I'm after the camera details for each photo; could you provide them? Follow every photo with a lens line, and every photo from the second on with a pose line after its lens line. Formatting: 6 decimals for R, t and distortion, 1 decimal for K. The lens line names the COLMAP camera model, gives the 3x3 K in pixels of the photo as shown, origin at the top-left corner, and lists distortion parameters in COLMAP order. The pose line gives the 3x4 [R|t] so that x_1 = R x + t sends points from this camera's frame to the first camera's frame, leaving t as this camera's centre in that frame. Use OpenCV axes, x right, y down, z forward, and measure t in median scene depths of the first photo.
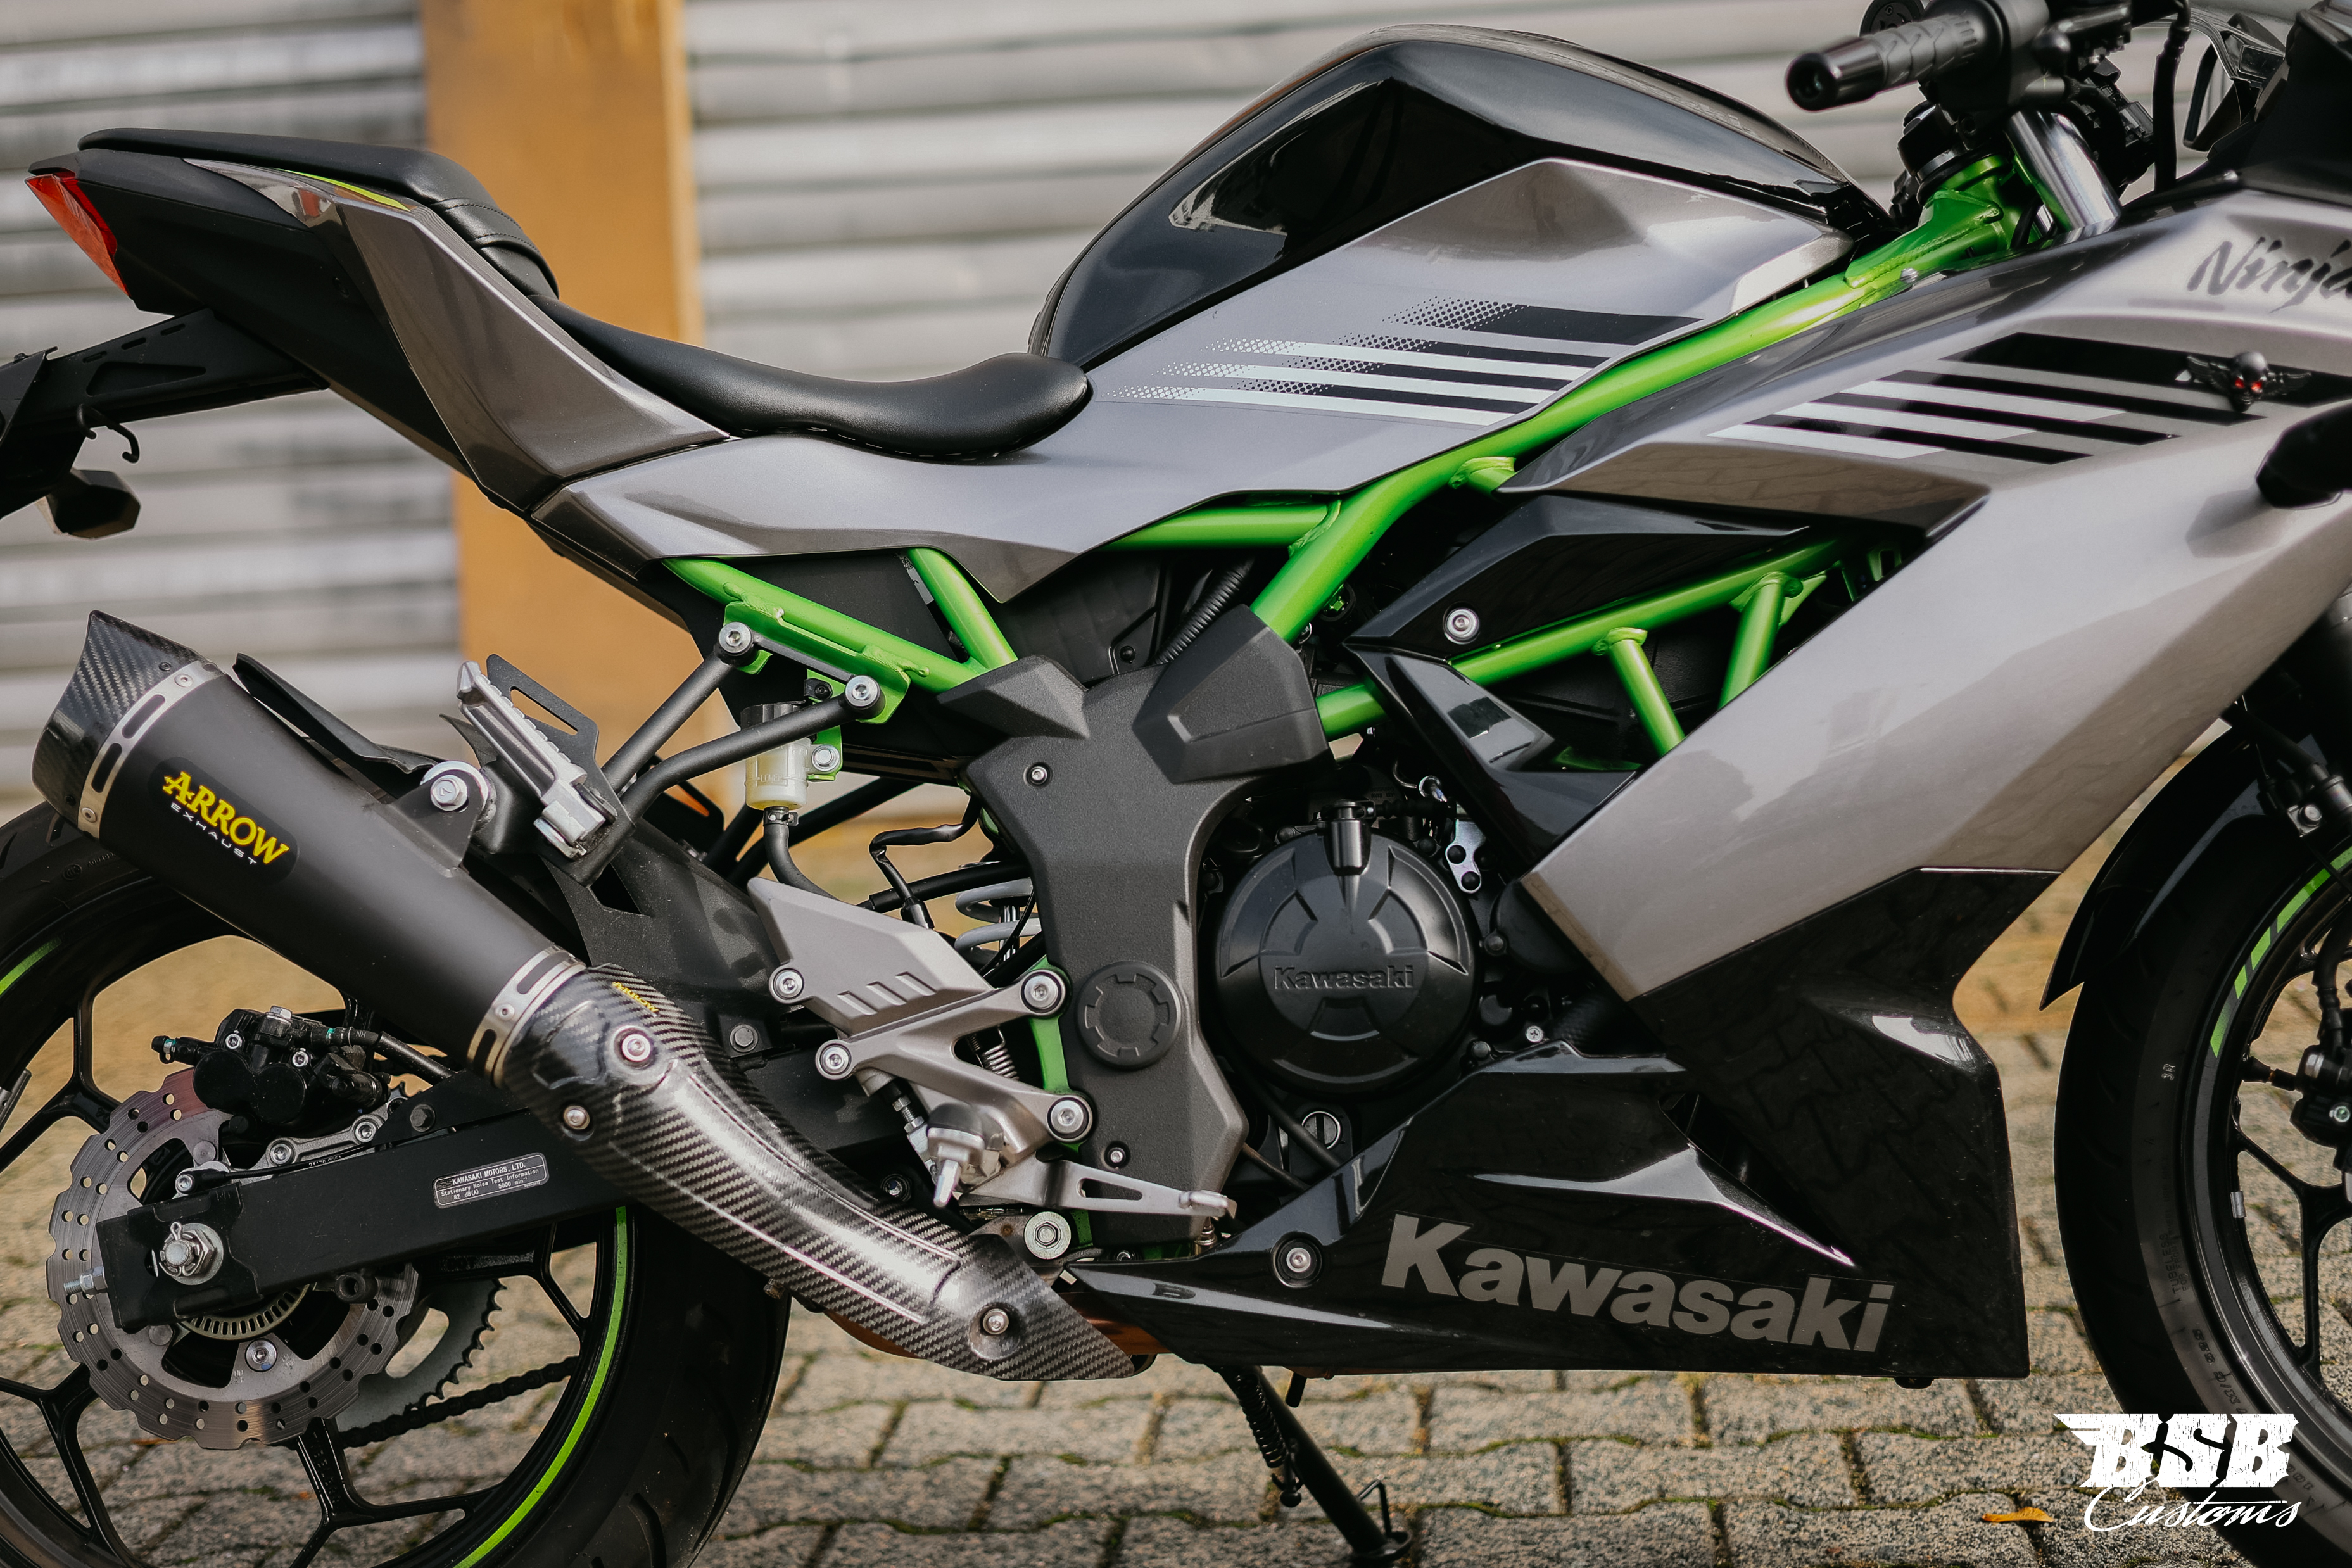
lens RADIAL K [[3671.3, 0, 1146.7], [0, 3671.3, 731.1], [0, 0, 1]] dist [0.016028, 0.000000]
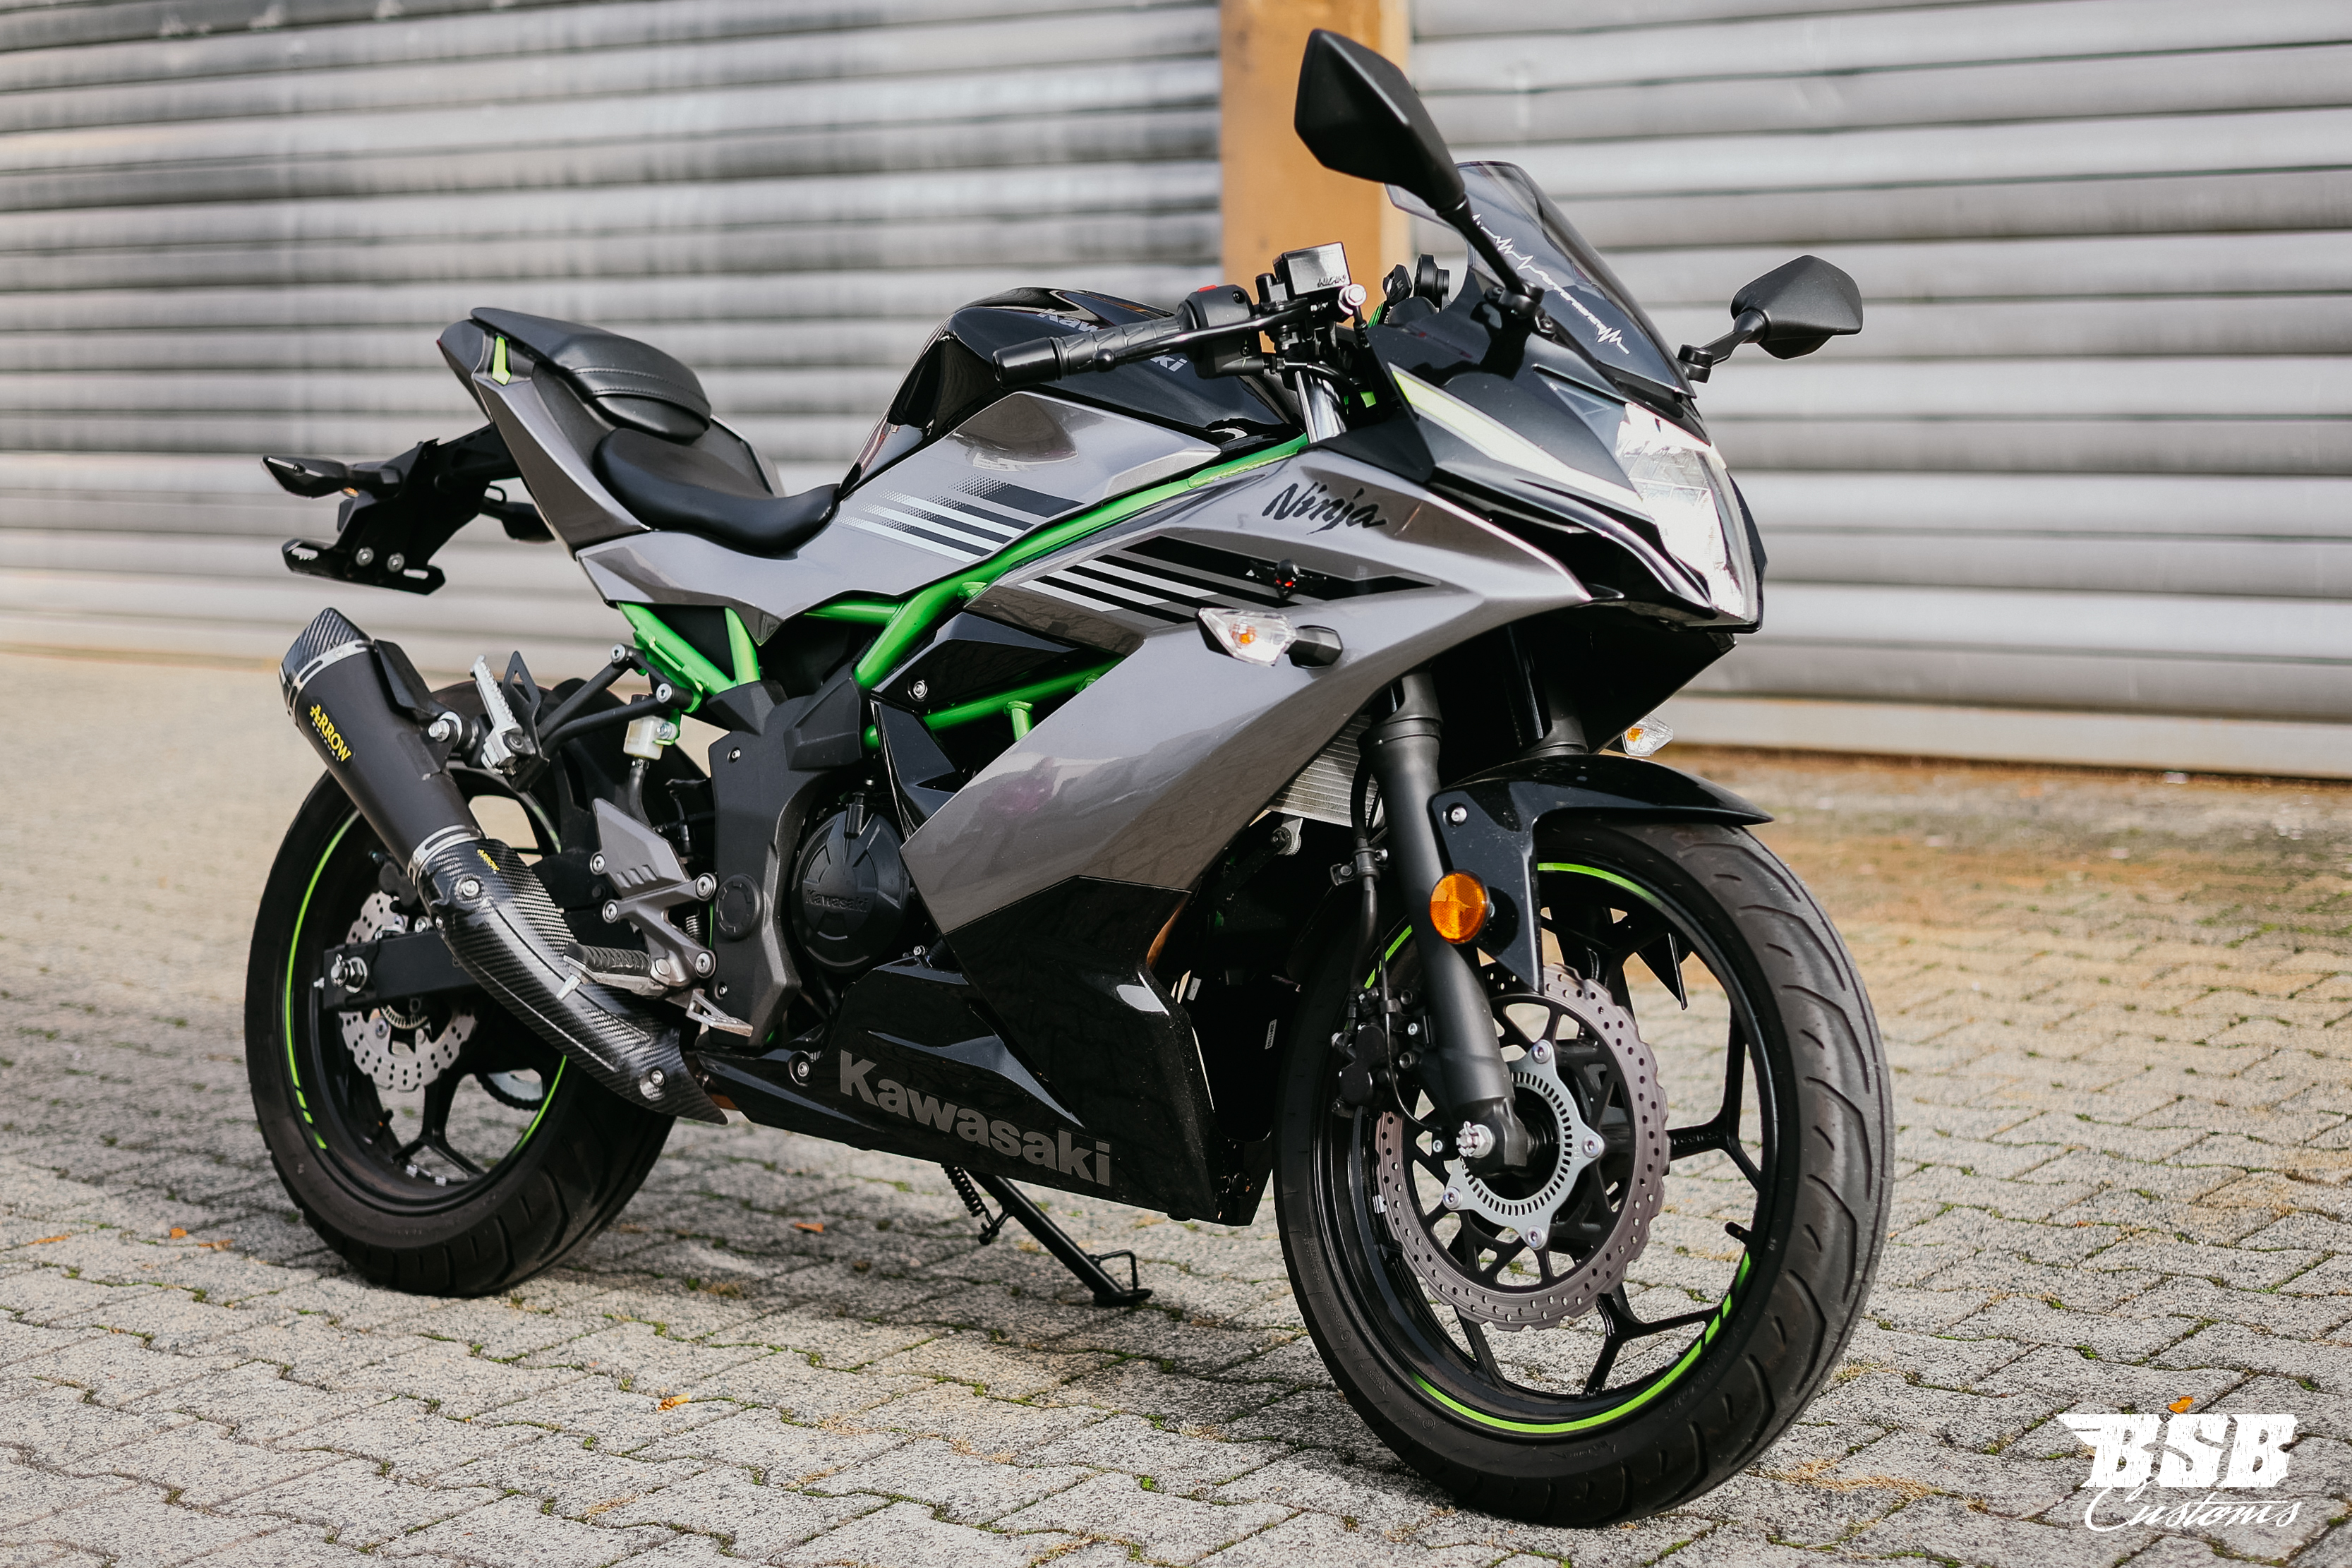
lens RADIAL K [[4341.6, 0, 1123.4], [0, 4341.6, 883.9], [0, 0, 1]] dist [-0.053407, 0.000000]
pose [[0.802677, 0.122778, -0.583639, 1.242726], [-0.070270, 0.991234, 0.111881, -0.159189], [0.592260, -0.048792, 0.804269, -0.447724]]
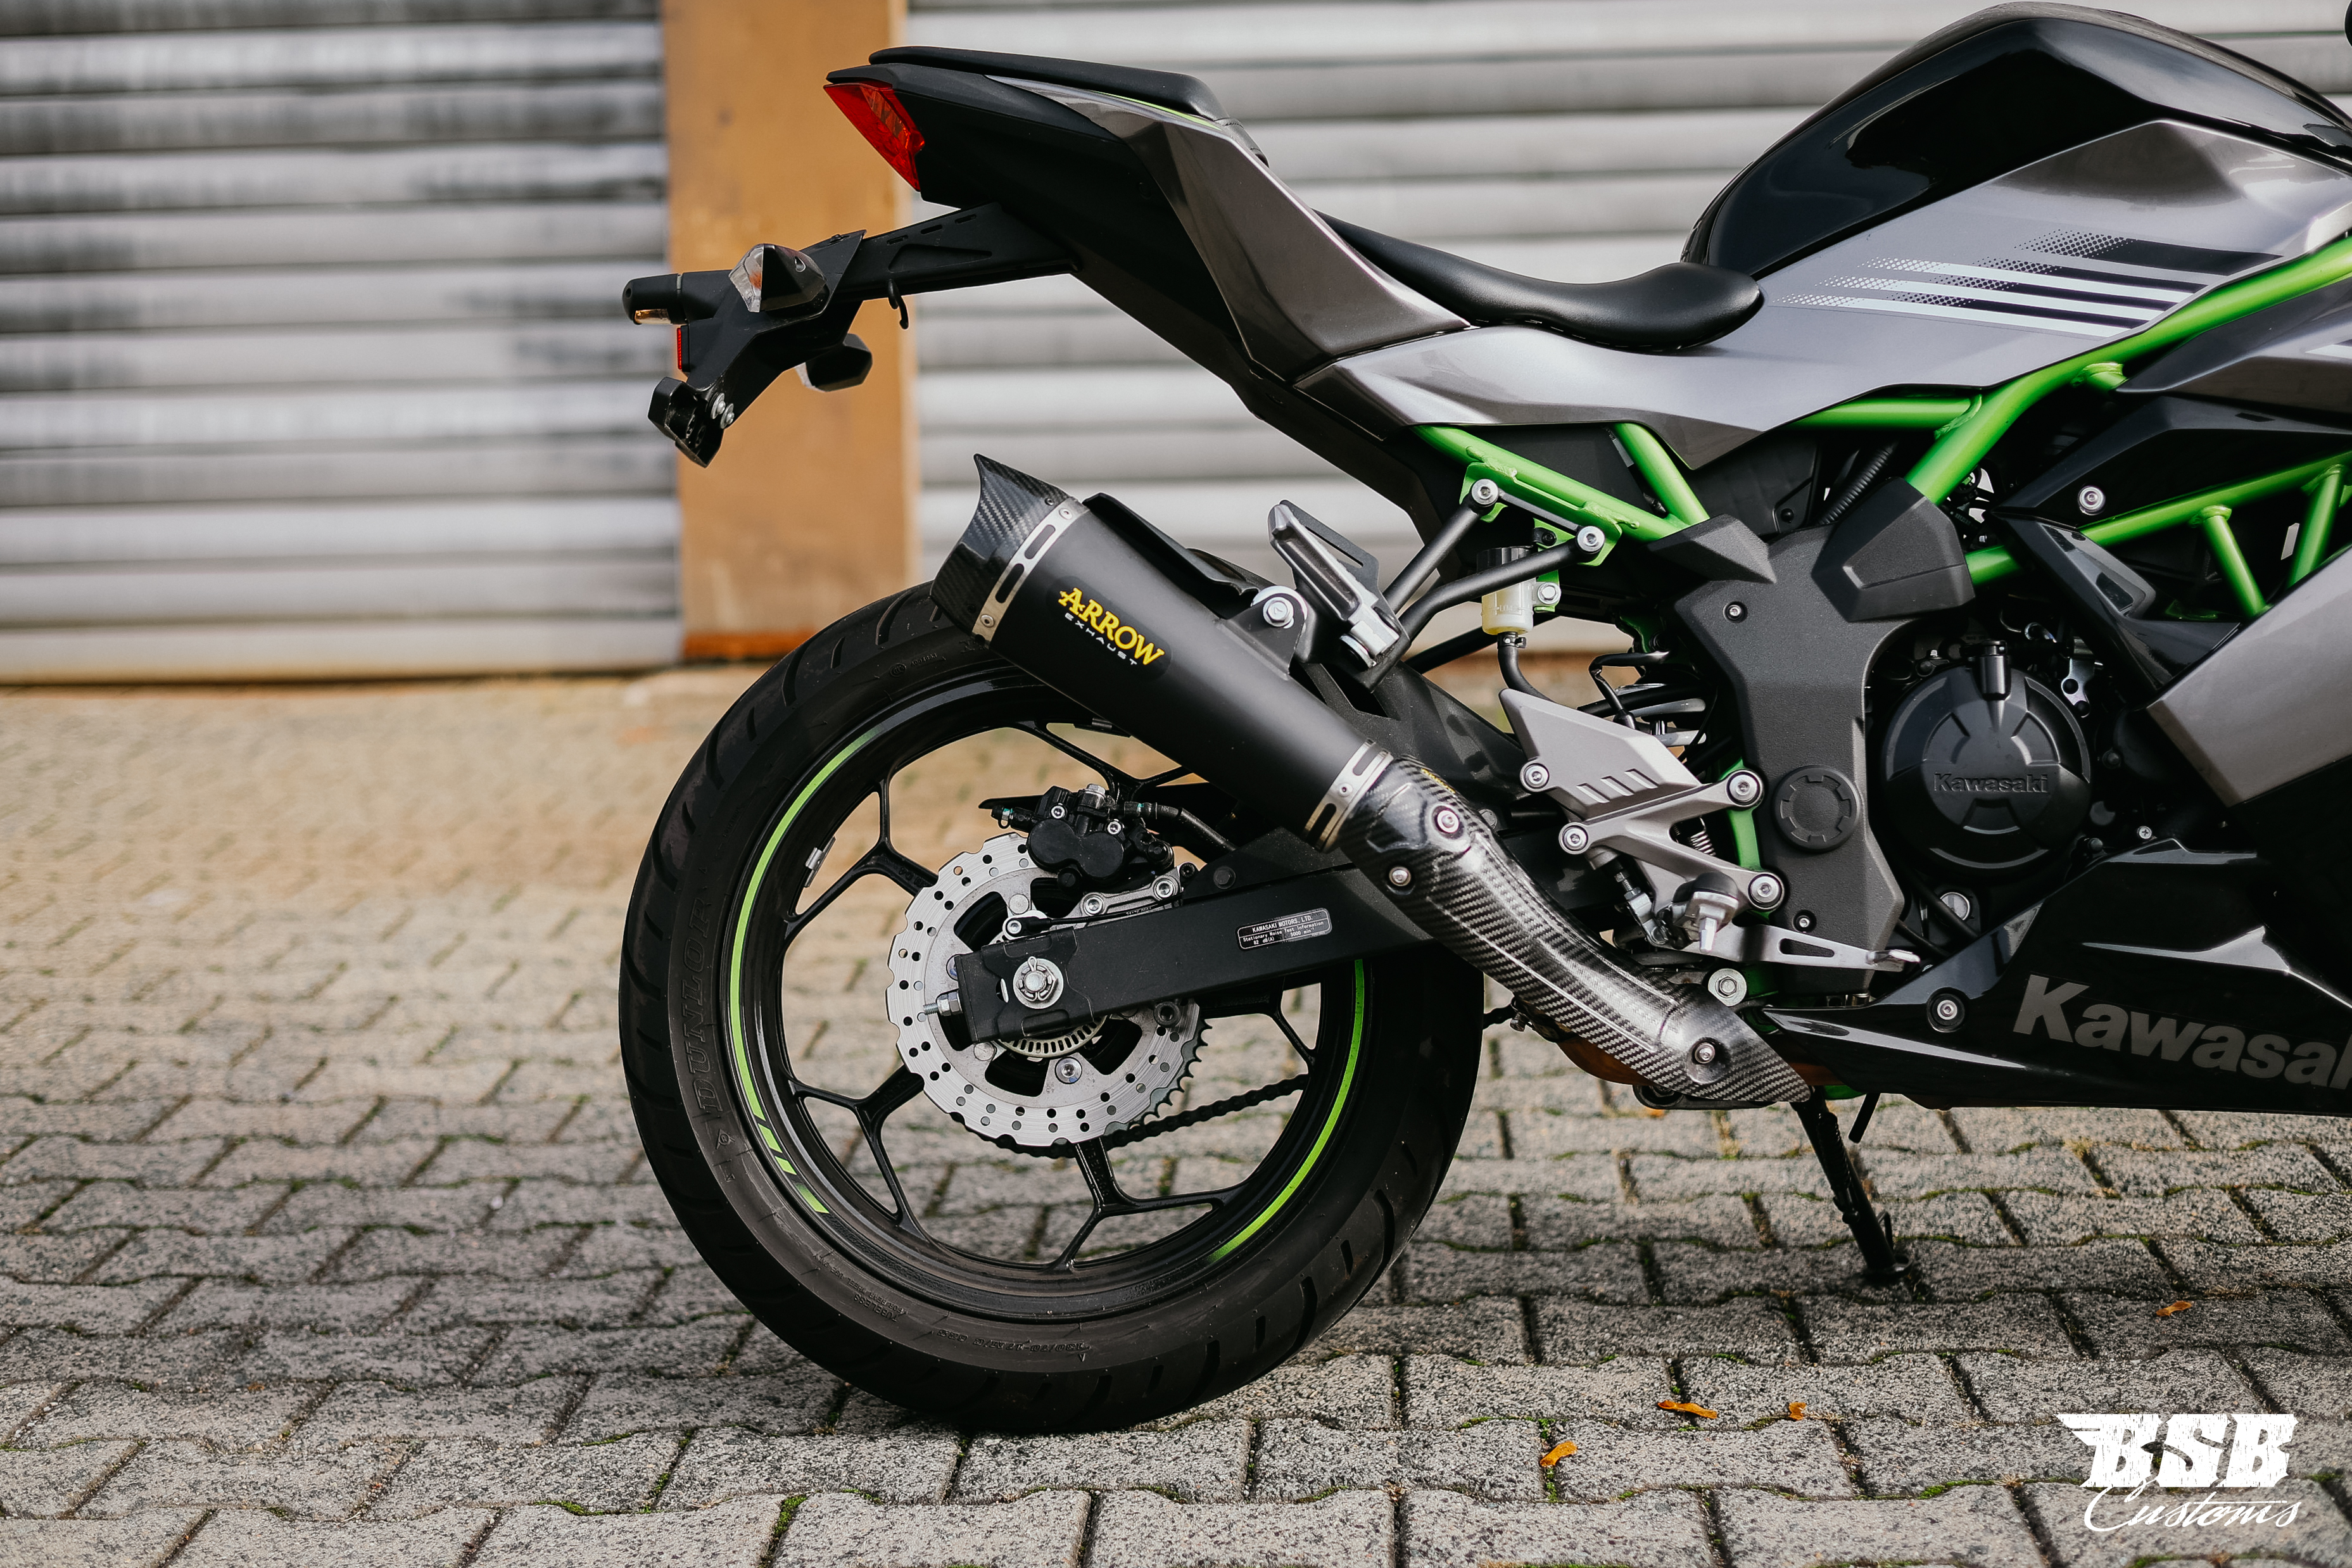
lens RADIAL K [[3671.3, 0, 1127.8], [0, 3671.3, 724.1], [0, 0, 1]] dist [0.016028, 0.000000]
pose [[0.998643, 0.028159, 0.043798, -0.285886], [-0.029642, 0.998996, 0.033596, 0.014242], [-0.042808, -0.034848, 0.998475, -0.216570]]
